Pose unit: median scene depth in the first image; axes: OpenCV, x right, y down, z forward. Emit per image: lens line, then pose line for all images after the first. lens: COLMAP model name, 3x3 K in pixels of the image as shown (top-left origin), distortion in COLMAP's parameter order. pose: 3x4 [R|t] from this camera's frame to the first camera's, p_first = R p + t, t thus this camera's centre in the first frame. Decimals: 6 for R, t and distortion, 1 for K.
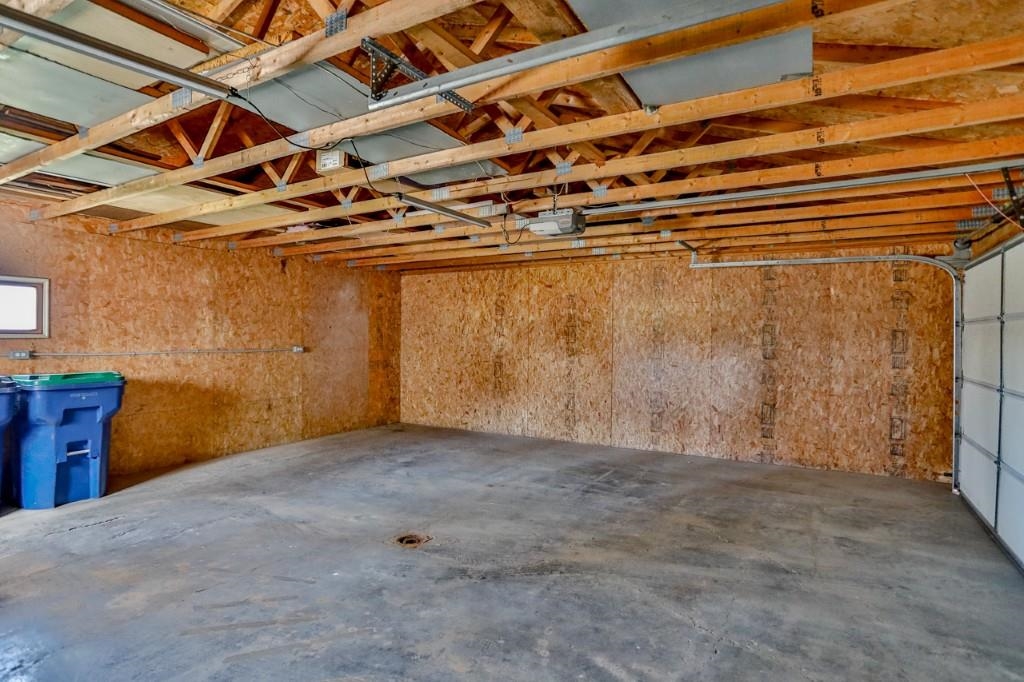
lens RADIAL K [[544.4, 0, 514.6], [0, 544.4, 340.1], [0, 0, 1]] dist [-0.052547, 0.034016]
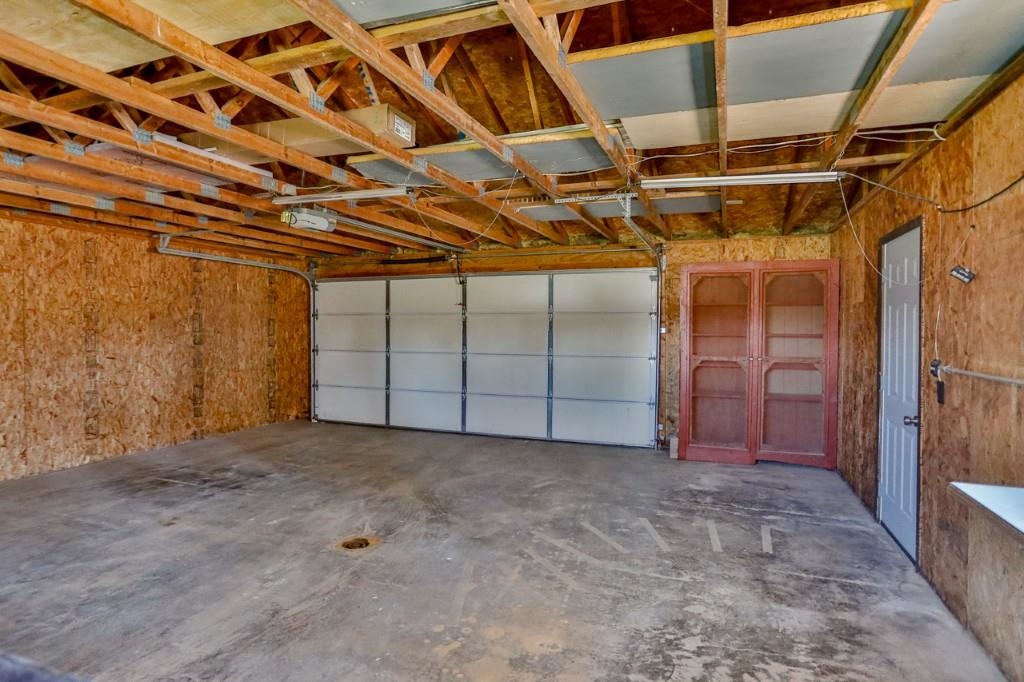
lens RADIAL K [[544.4, 0, 514.6], [0, 544.4, 340.1], [0, 0, 1]] dist [-0.052547, 0.034016]
pose [[-0.149459, -0.033612, 0.988196, -0.738715], [0.004843, 0.999385, 0.034725, -0.008726], [-0.988756, 0.009976, -0.149205, 0.559930]]
